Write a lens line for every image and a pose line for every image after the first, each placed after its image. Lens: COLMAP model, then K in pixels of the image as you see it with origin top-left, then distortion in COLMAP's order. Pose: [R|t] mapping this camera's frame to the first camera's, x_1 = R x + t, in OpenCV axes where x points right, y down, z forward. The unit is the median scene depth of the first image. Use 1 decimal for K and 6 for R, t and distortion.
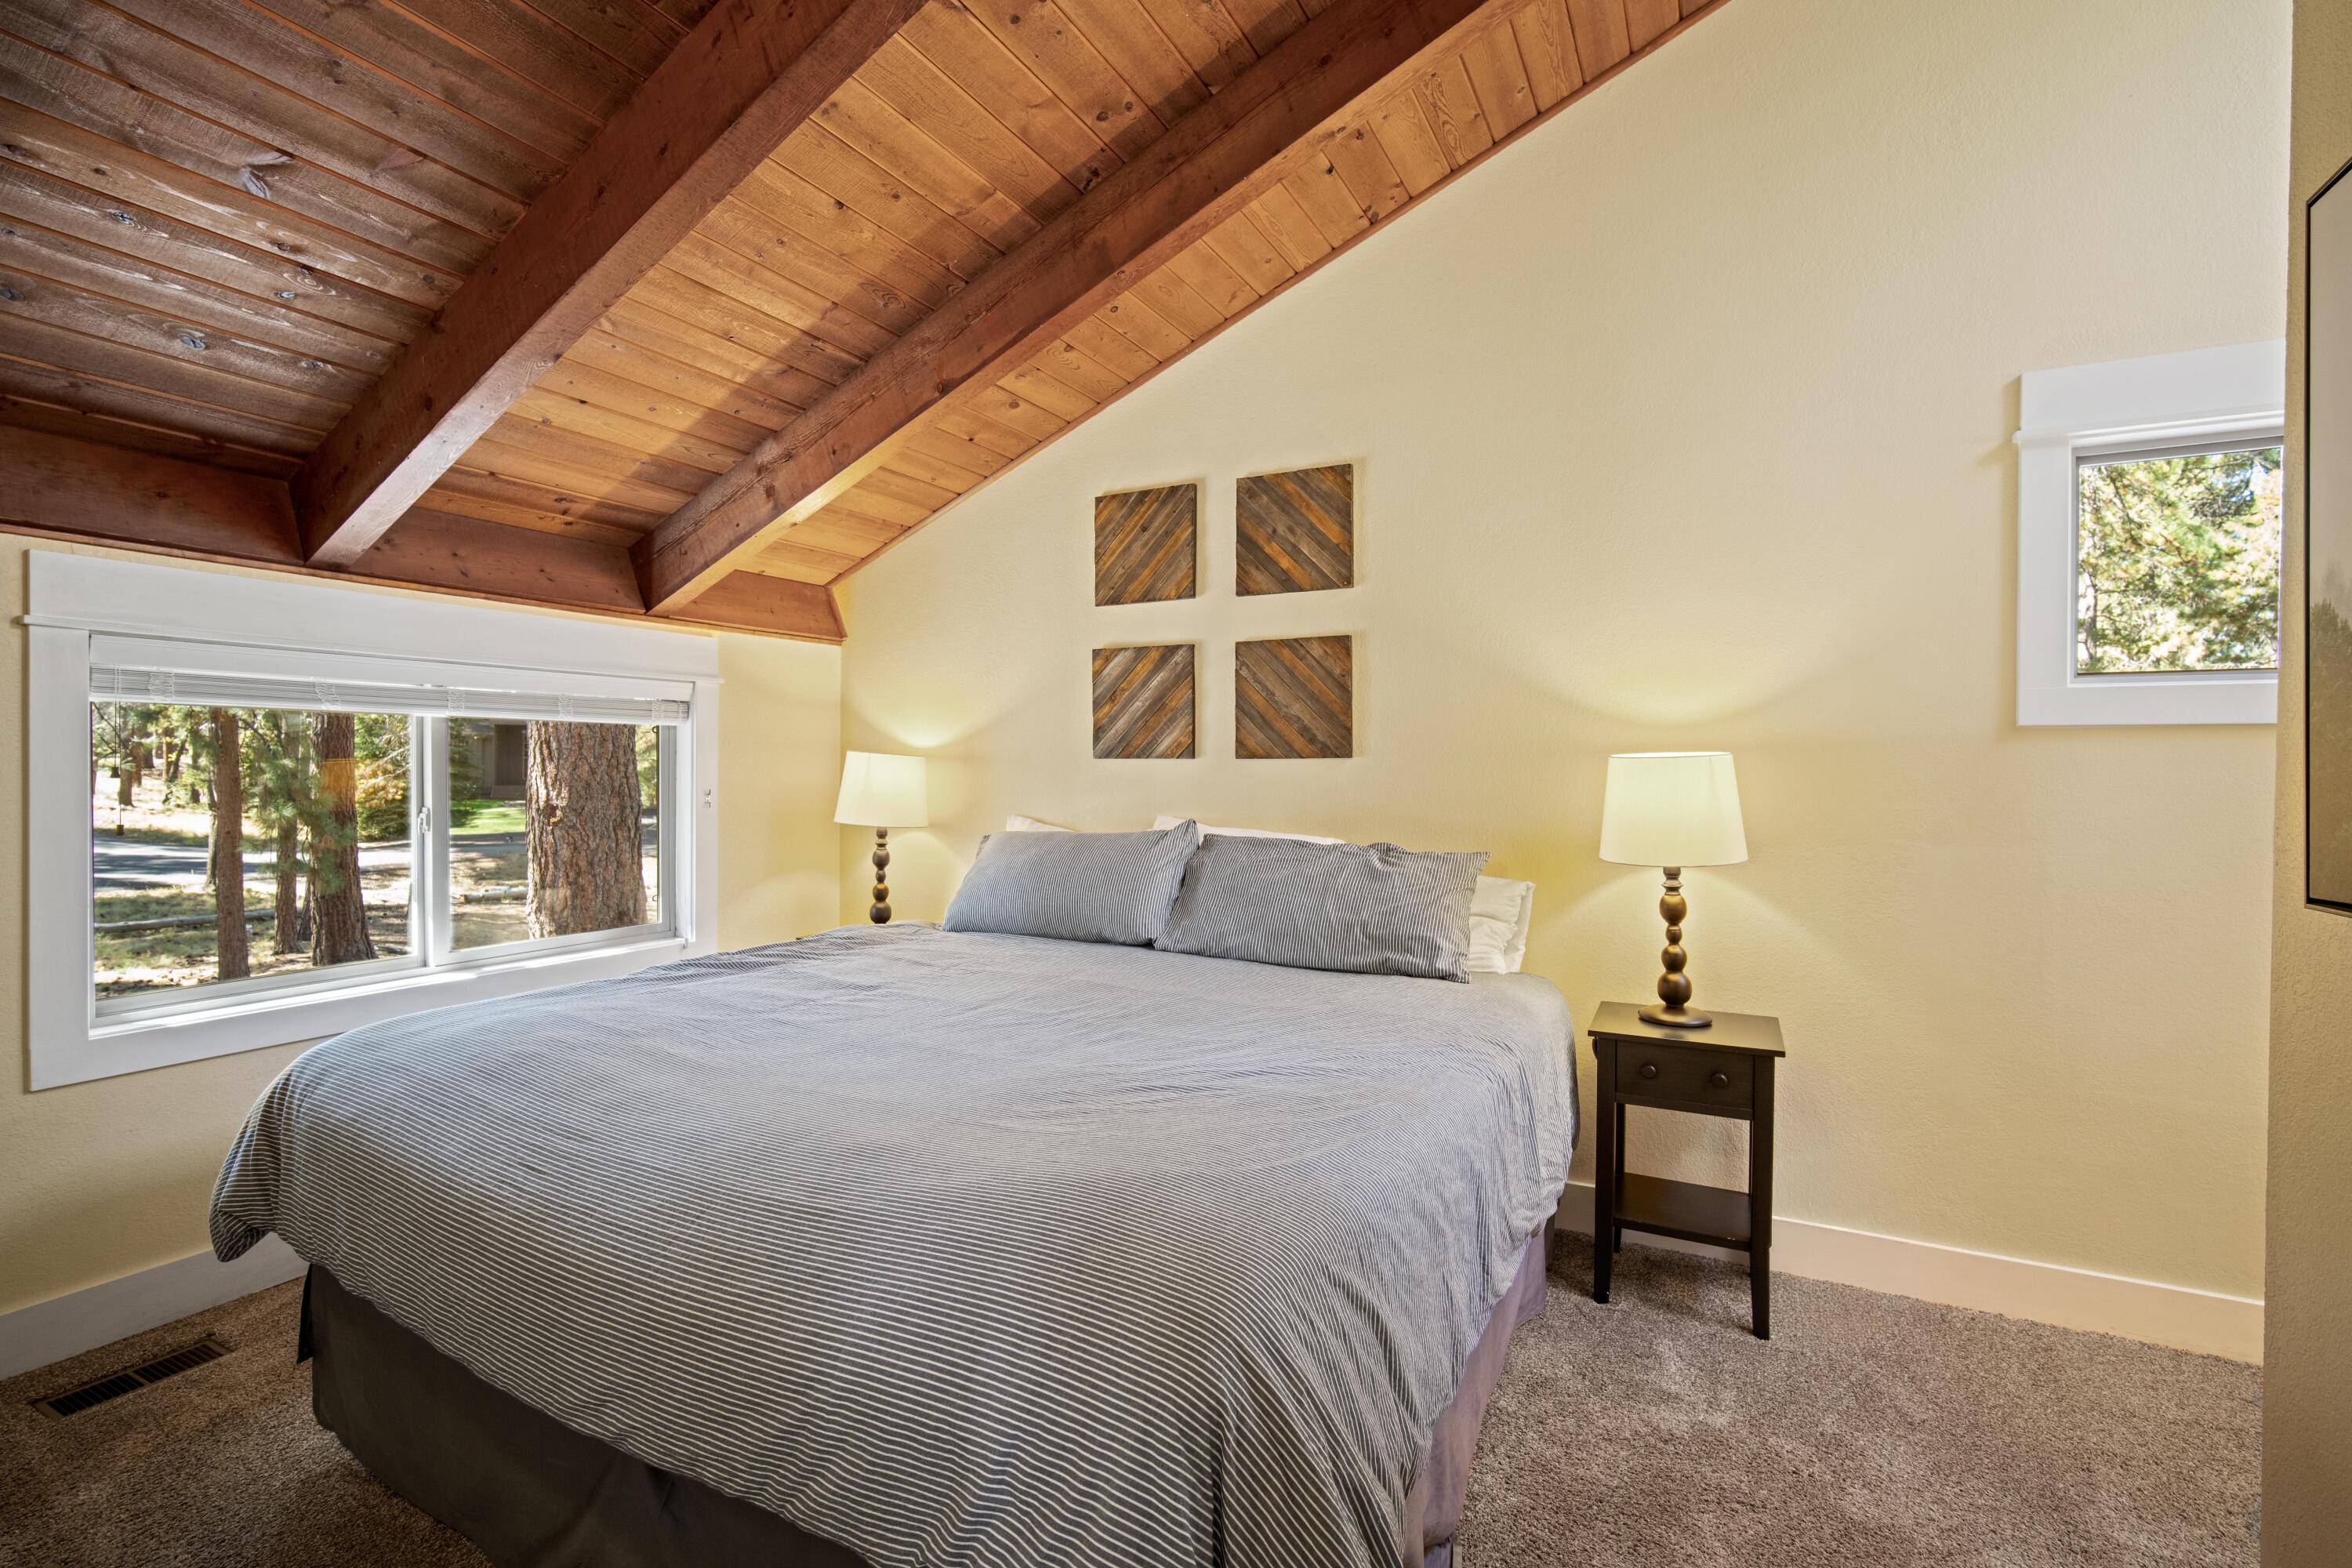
lens RADIAL K [[1029.6, 0, 1164.2], [0, 1029.6, 793.8], [0, 0, 1]] dist [-0.011799, 0.002373]
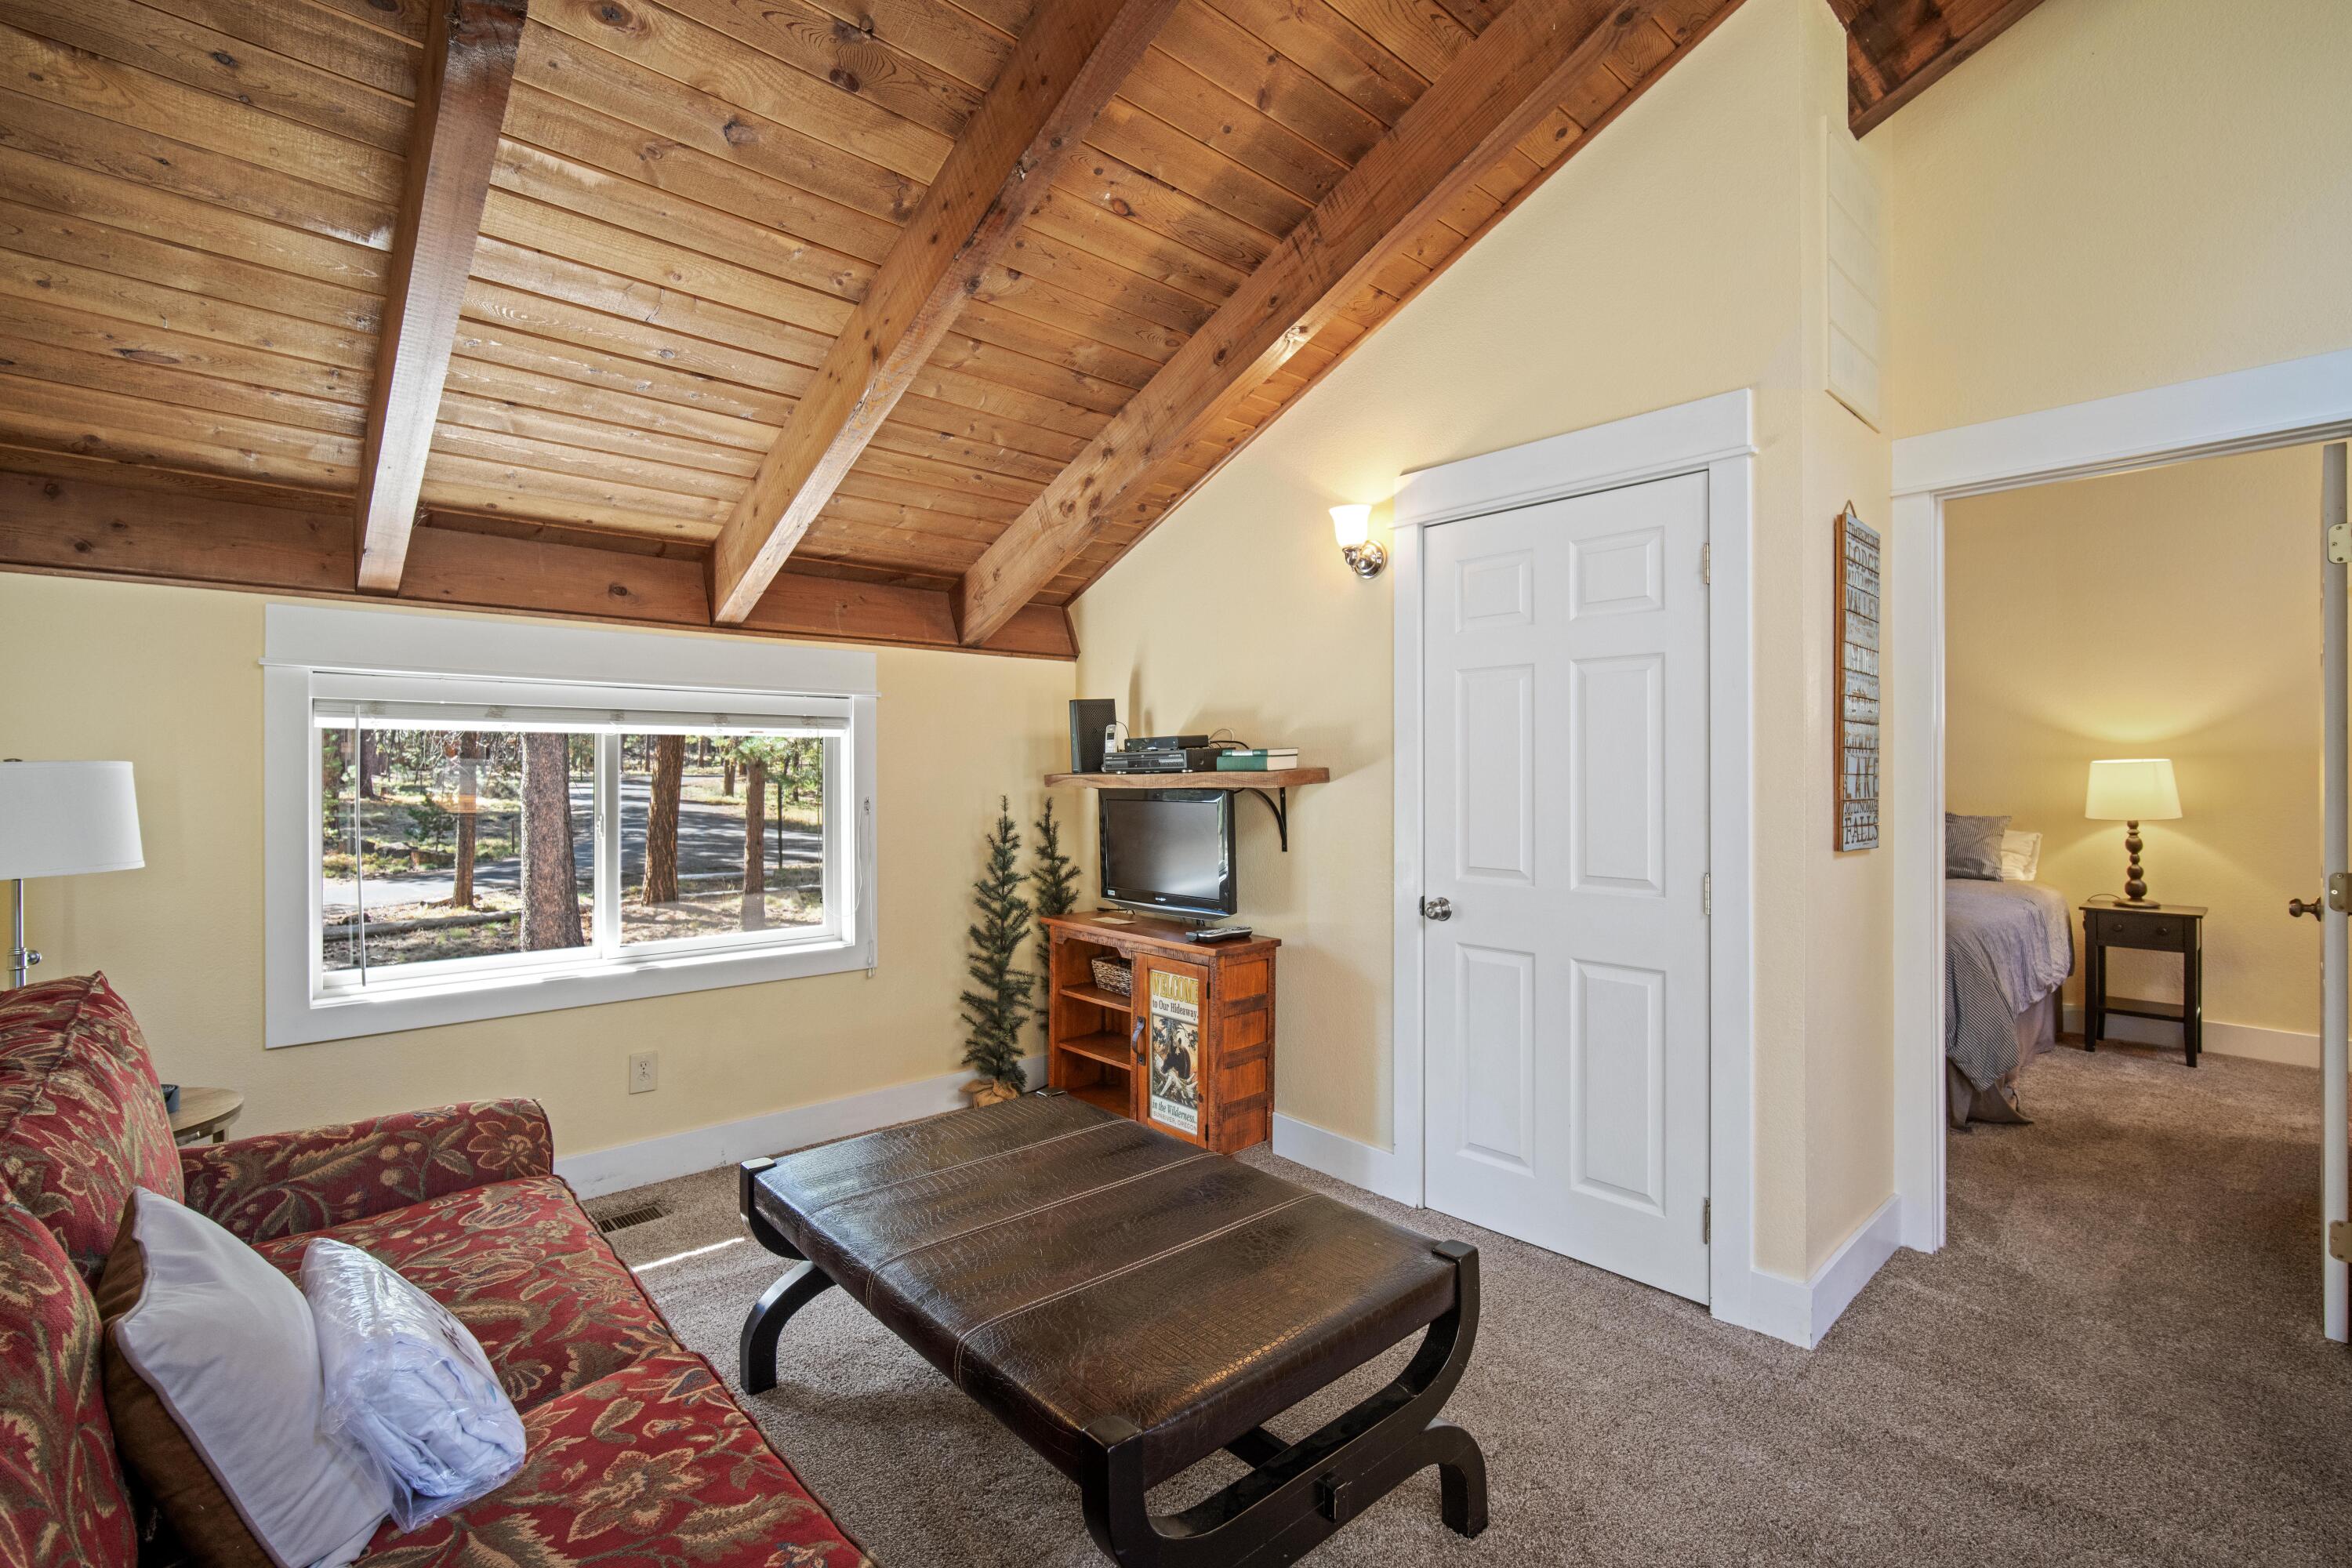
lens RADIAL K [[1029.6, 0, 1197.4], [0, 1029.6, 774.7], [0, 0, 1]] dist [-0.011799, 0.002373]
pose [[0.949132, -0.003653, -0.314857, -0.524197], [-0.001752, 0.999856, -0.016882, 0.020142], [0.314874, 0.016575, 0.948989, -1.272805]]
